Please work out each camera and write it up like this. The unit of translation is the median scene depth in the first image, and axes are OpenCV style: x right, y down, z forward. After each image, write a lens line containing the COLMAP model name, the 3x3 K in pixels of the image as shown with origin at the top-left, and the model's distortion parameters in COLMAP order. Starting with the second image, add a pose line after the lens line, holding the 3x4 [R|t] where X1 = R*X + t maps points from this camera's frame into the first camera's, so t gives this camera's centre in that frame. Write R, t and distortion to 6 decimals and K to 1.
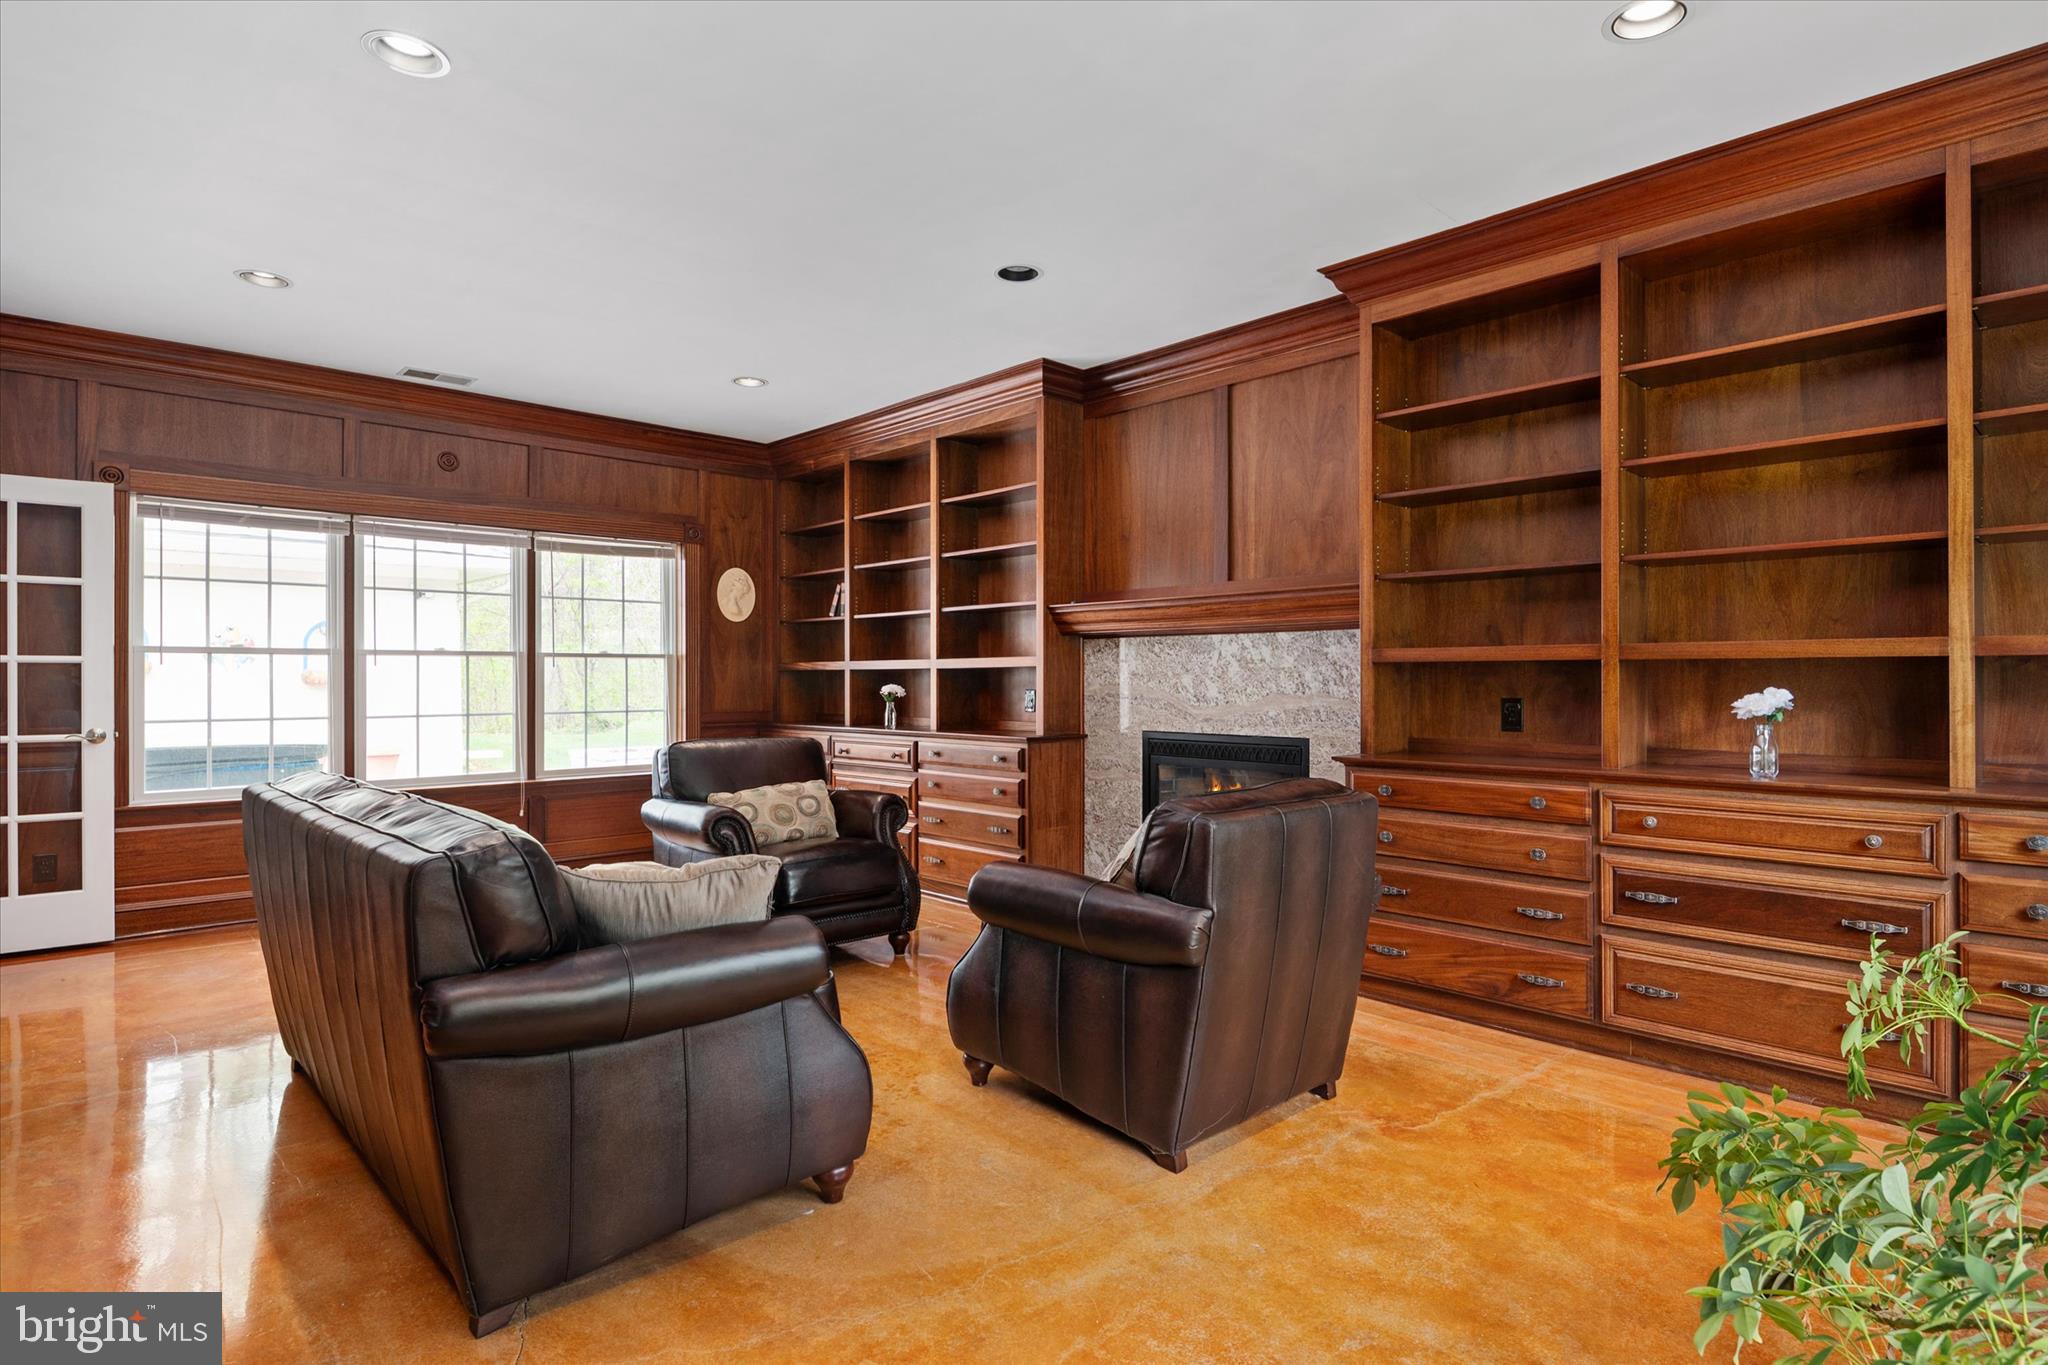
lens RADIAL K [[1088.7, 0, 1055.7], [0, 1088.7, 669.8], [0, 0, 1]] dist [0.002123, -0.000426]
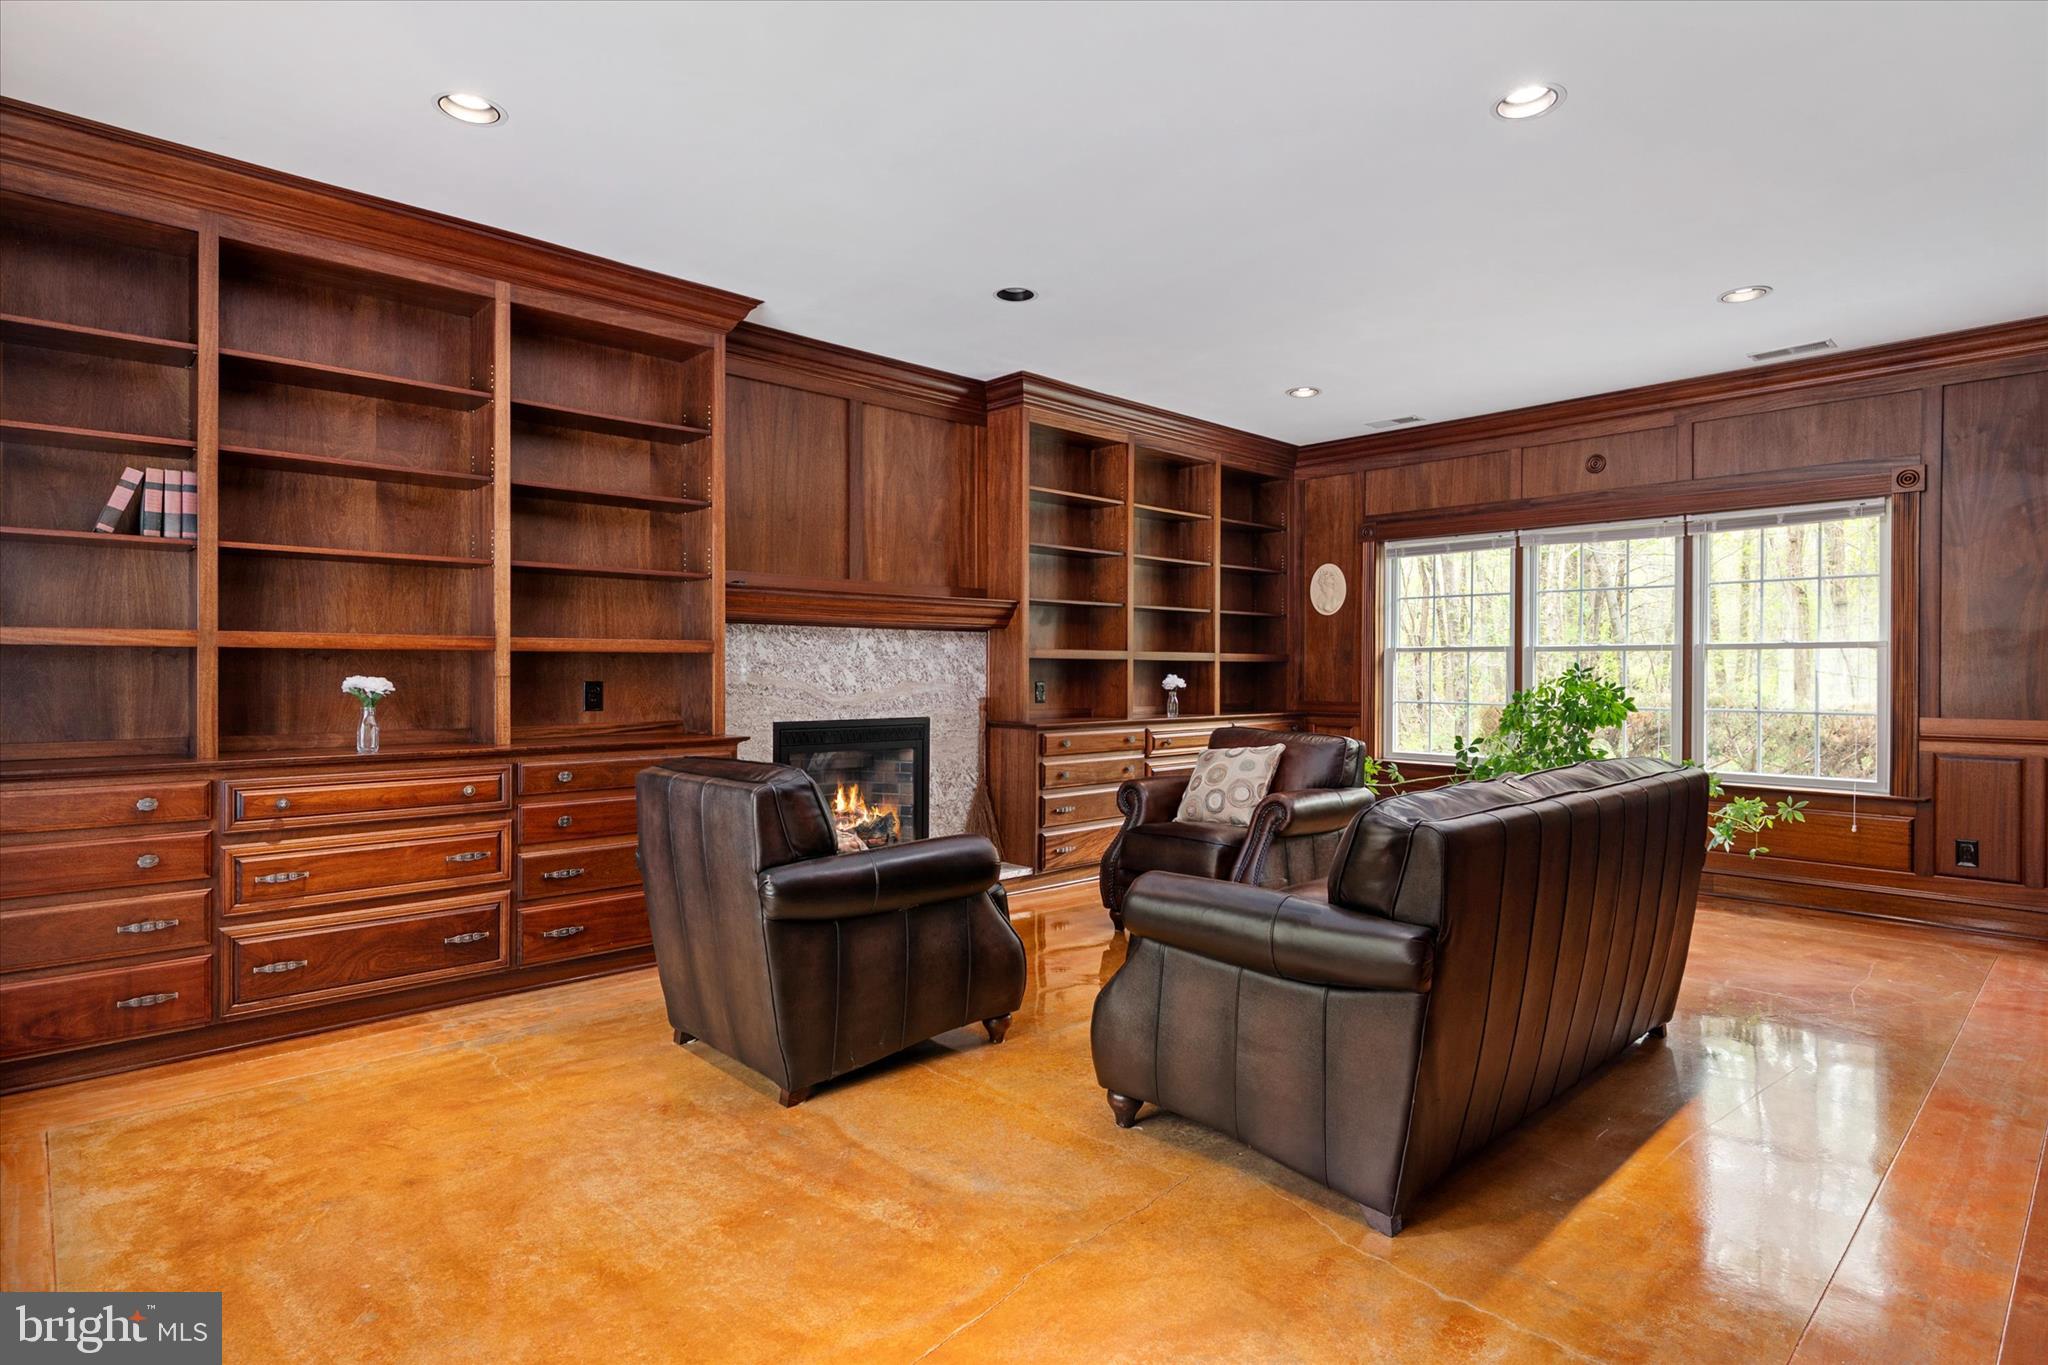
lens RADIAL K [[943.6, 0, 929.0], [0, 943.6, 674.9], [0, 0, 1]] dist [0.000479, 0.000145]
pose [[0.097972, -0.004900, 0.995177, -0.802669], [-0.012696, 0.999900, 0.006173, 0.007996], [-0.995108, -0.013239, 0.097900, 0.853938]]
